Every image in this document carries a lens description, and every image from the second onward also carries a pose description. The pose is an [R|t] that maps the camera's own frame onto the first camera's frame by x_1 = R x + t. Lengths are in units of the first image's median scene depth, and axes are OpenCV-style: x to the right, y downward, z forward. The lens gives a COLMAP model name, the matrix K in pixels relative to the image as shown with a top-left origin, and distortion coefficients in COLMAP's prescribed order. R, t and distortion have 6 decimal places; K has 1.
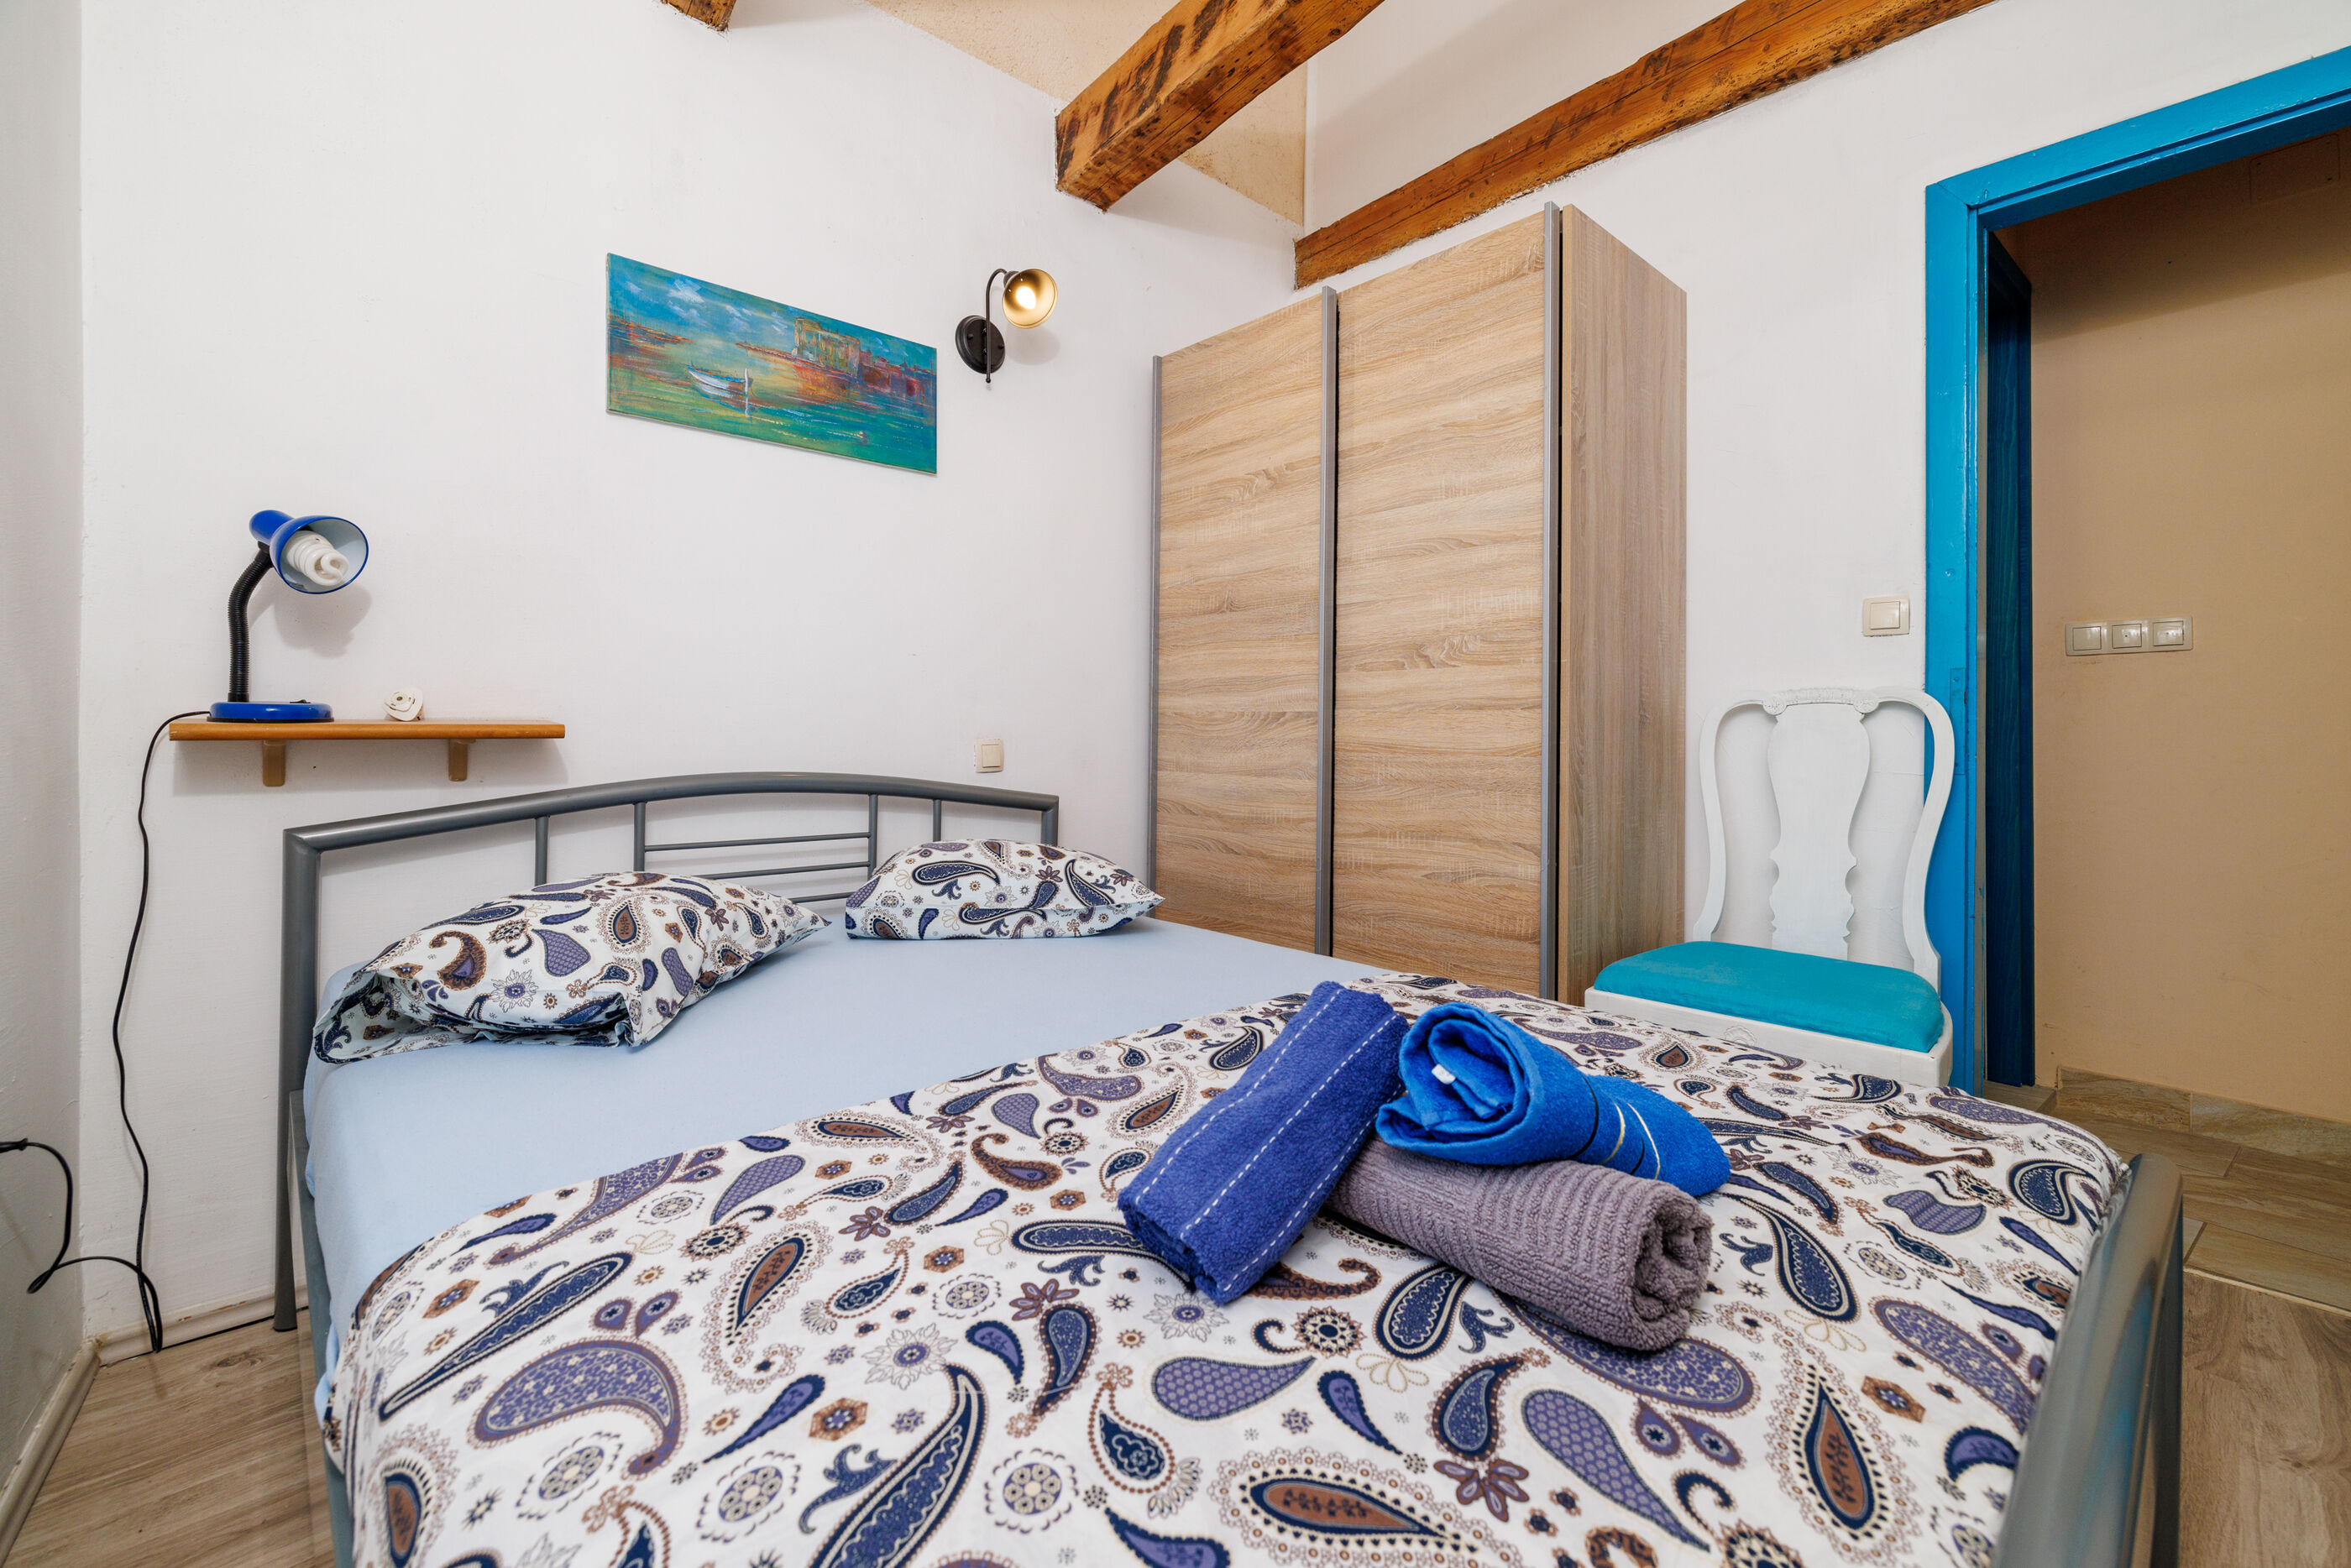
lens RADIAL K [[997.7, 0, 1189.2], [0, 997.7, 721.5], [0, 0, 1]] dist [0.001045, 0.000365]
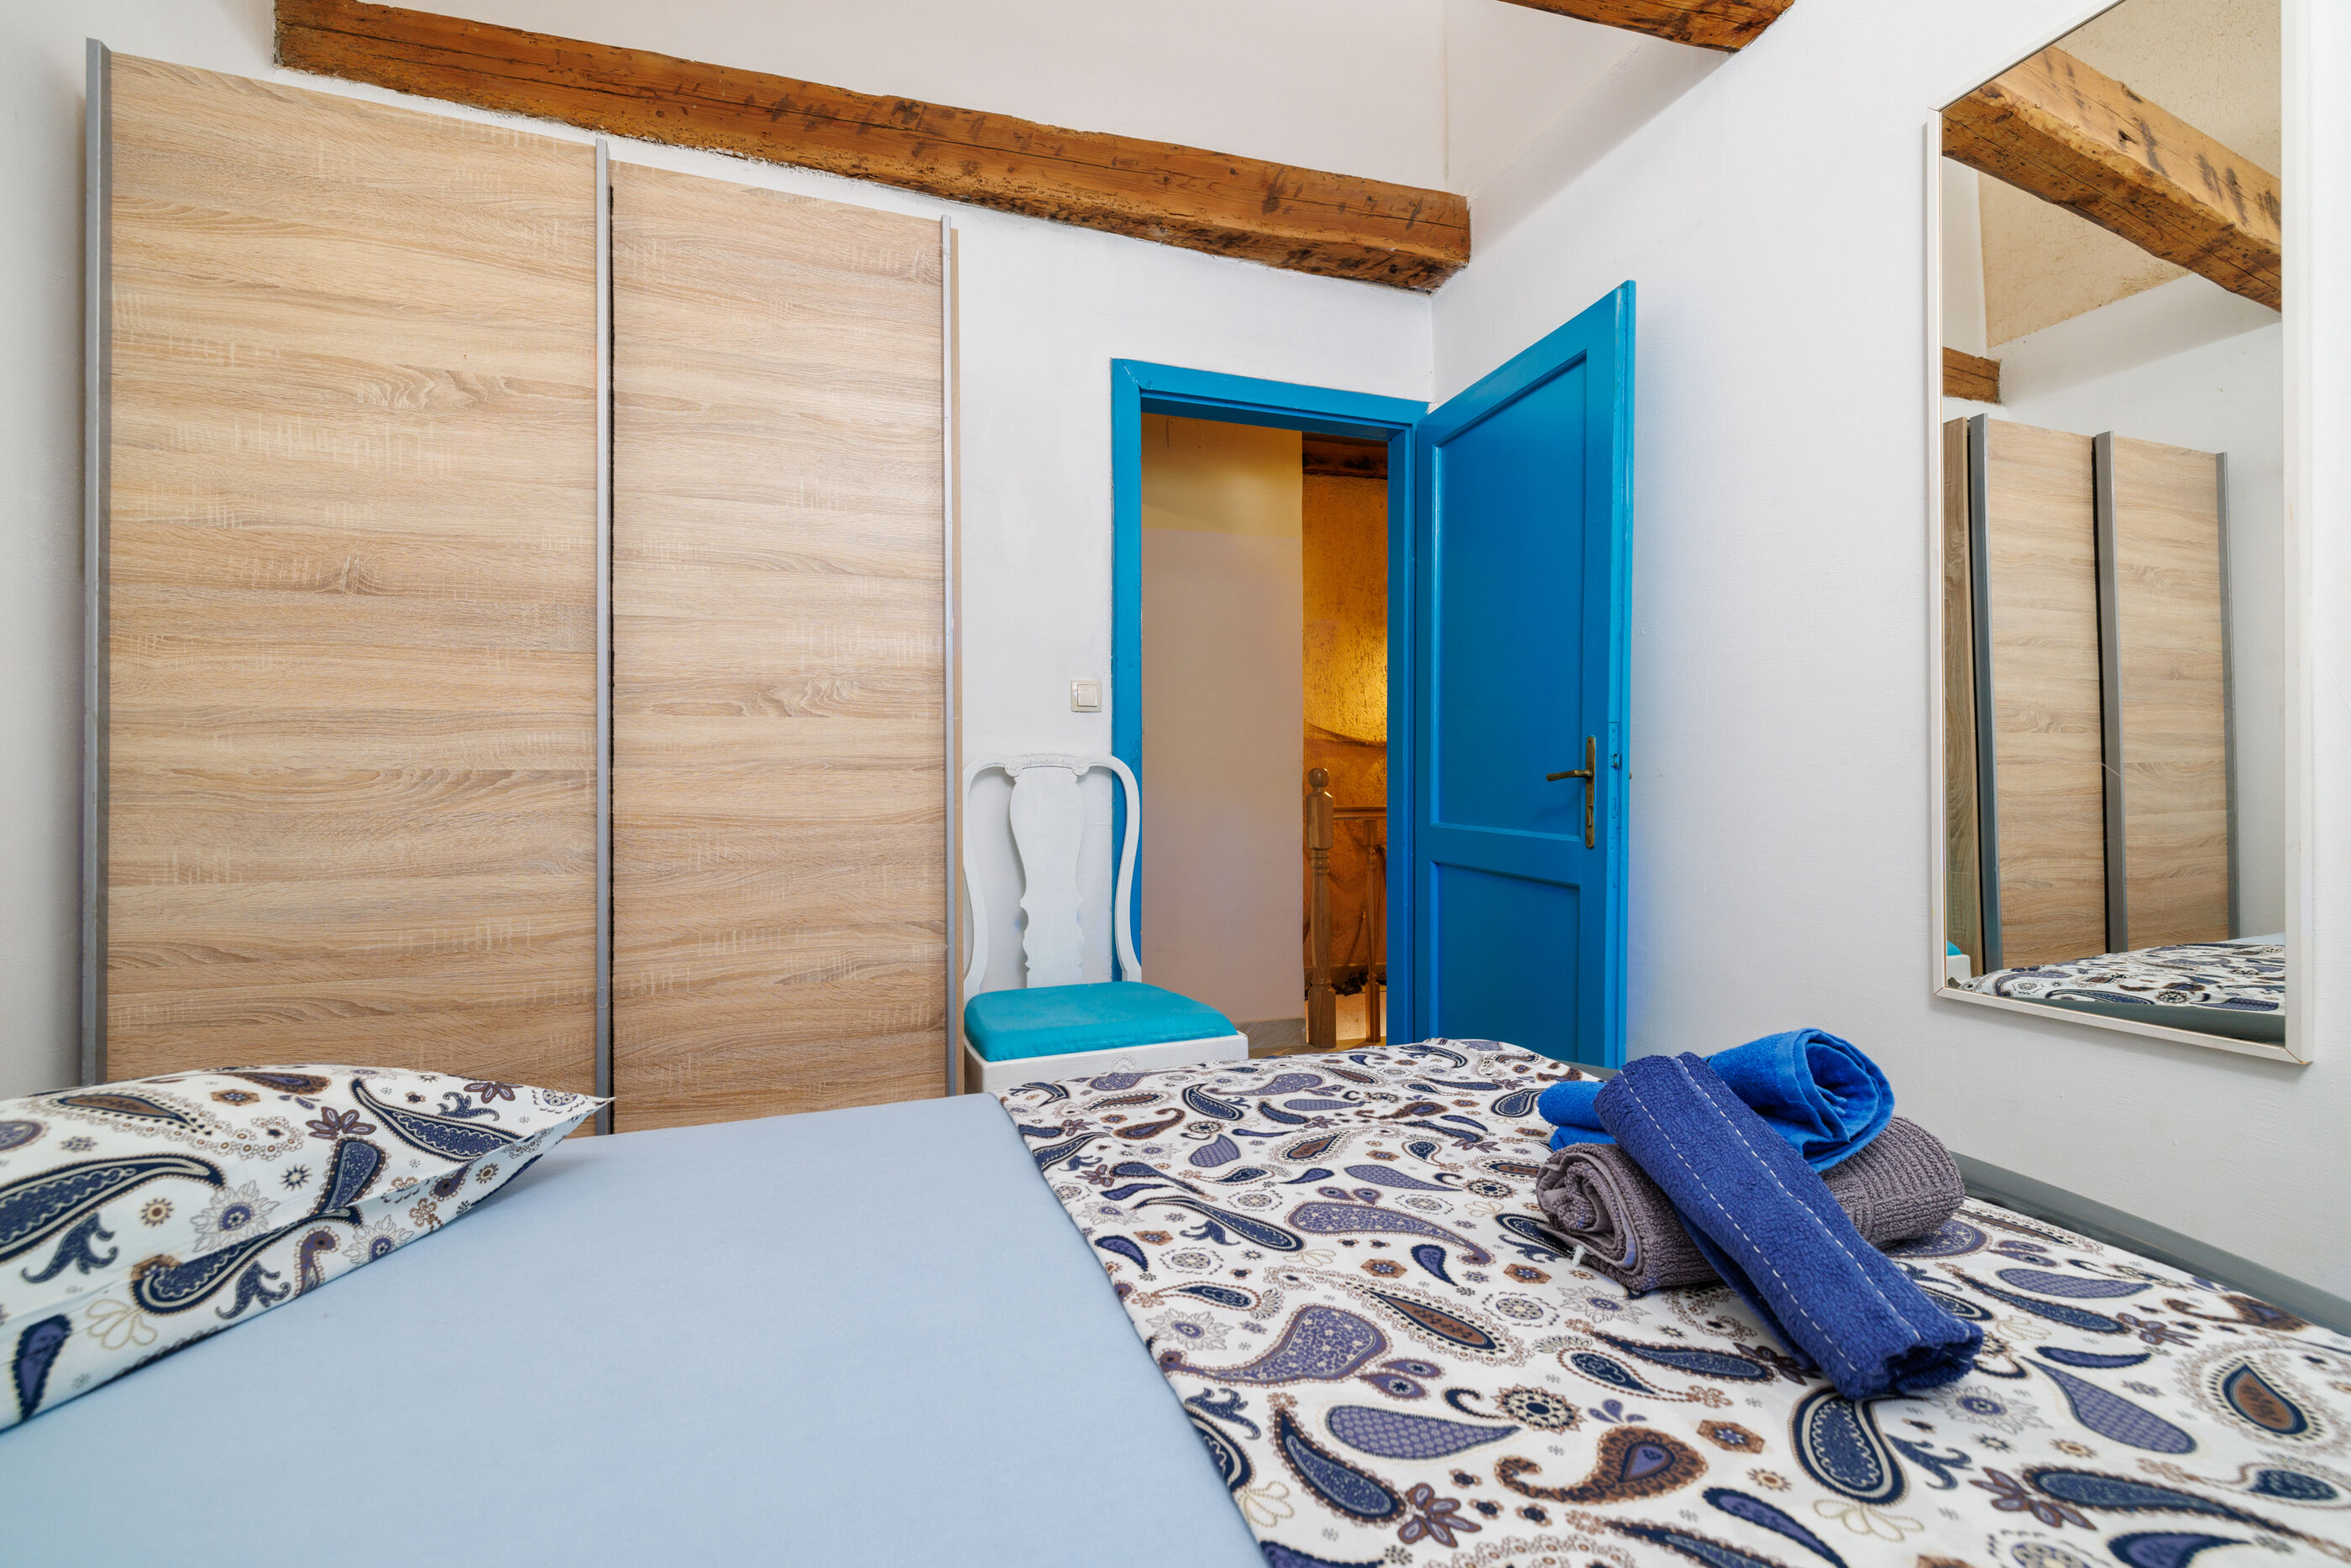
lens RADIAL K [[990.8, 0, 1179.4], [0, 990.8, 780.4], [0, 0, 1]] dist [0.001847, 0.000018]
pose [[0.382598, -0.001741, 0.923913, -0.373119], [0.001752, 0.999998, 0.001159, -0.003656], [-0.923913, 0.001175, 0.382601, 0.426785]]
